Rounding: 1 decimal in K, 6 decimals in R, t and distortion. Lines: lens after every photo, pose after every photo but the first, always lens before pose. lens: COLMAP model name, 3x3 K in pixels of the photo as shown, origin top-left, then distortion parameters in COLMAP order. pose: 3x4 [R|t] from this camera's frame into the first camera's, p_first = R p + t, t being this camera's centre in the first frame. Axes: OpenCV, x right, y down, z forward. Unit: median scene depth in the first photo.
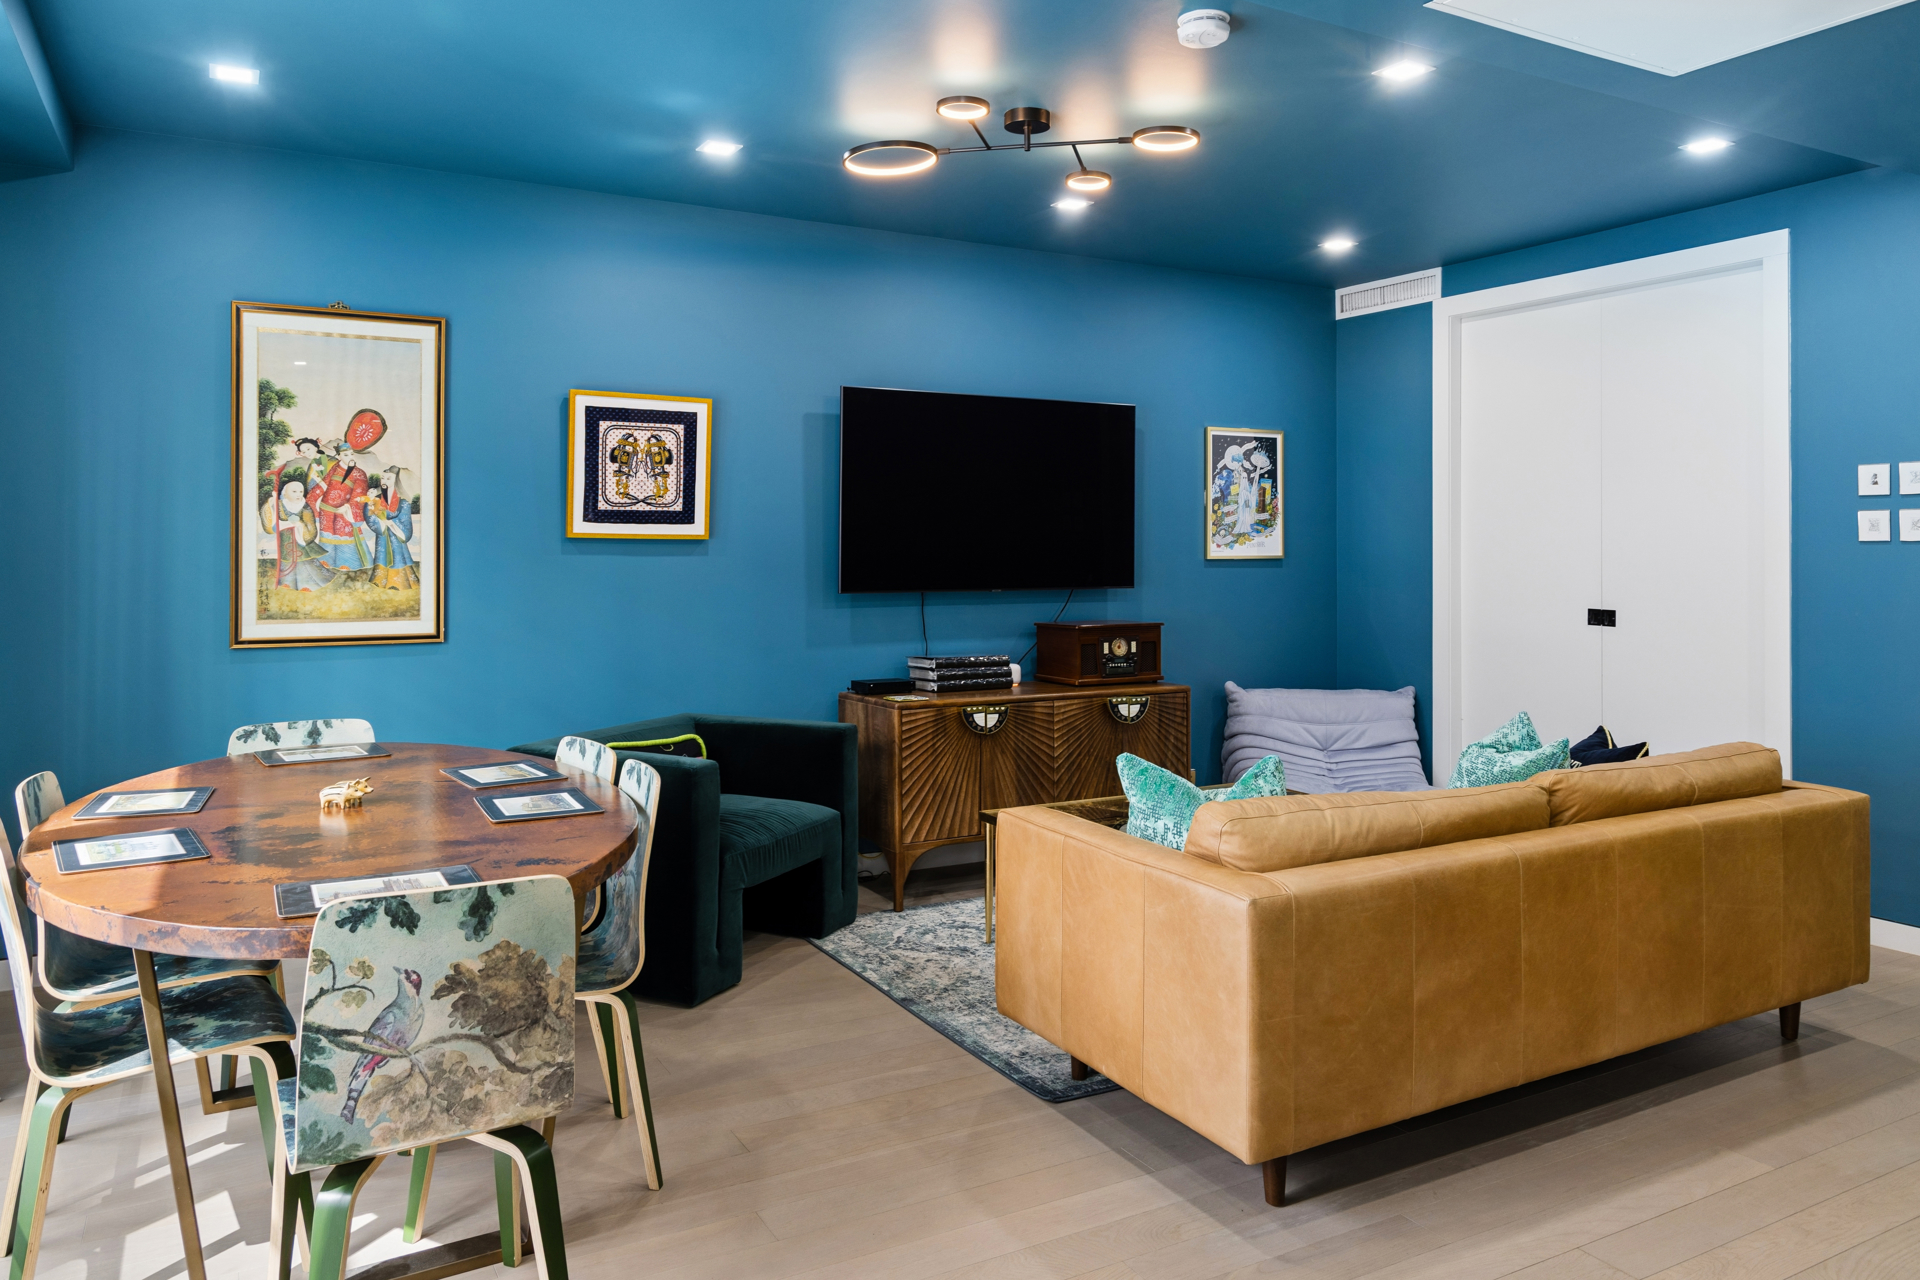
lens RADIAL K [[1311.3, 0, 980.8], [0, 1311.3, 566.9], [0, 0, 1]] dist [-0.001388, -0.000723]
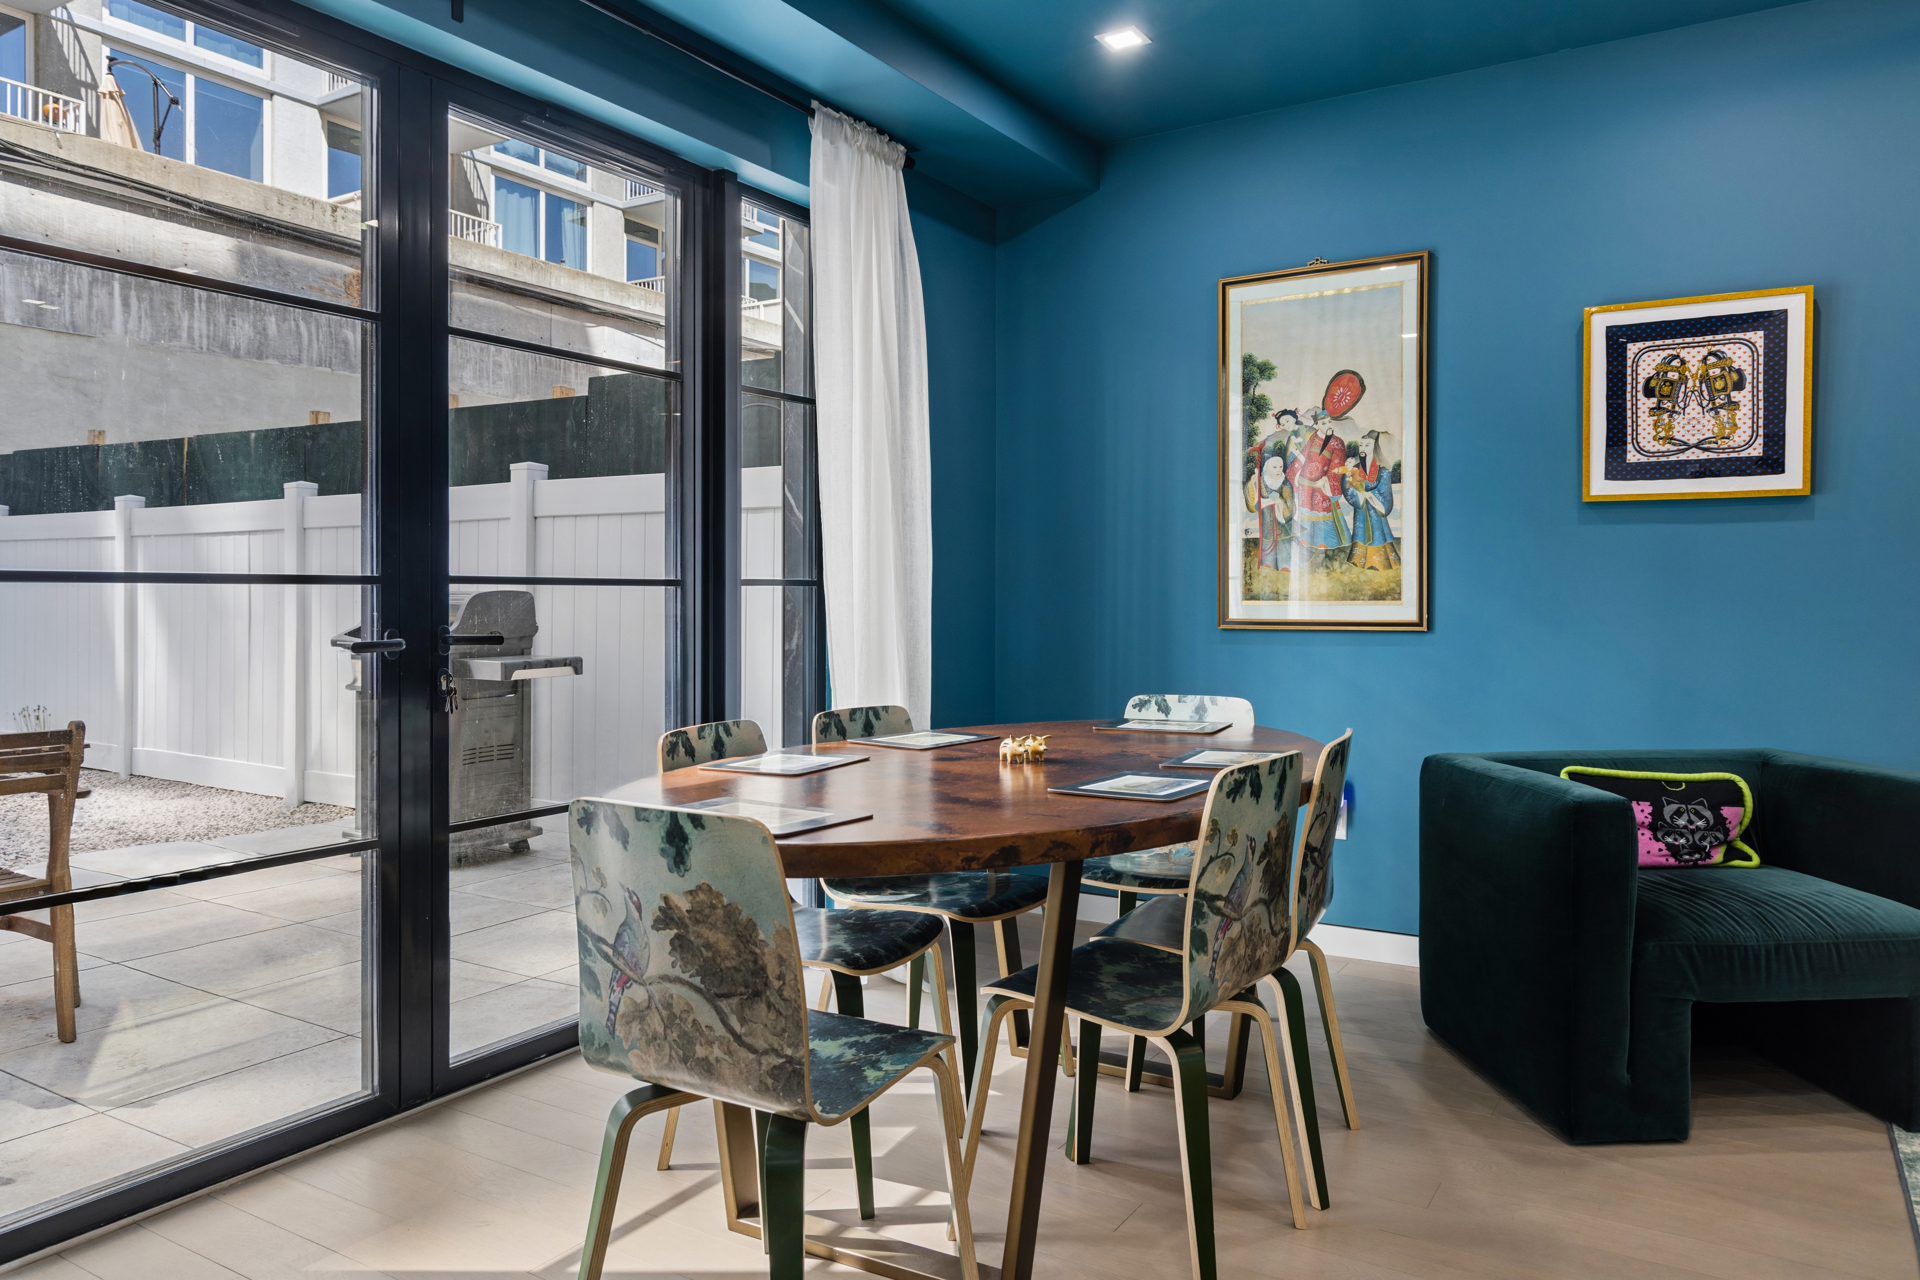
lens RADIAL K [[1311.3, 0, 958.6], [0, 1311.3, 625.5], [0, 0, 1]] dist [-0.001388, -0.000723]
pose [[0.470692, 0.013226, -0.882198, 0.208951], [-0.008490, 0.999909, 0.010461, 0.049062], [0.882257, 0.002566, 0.470762, 0.338055]]
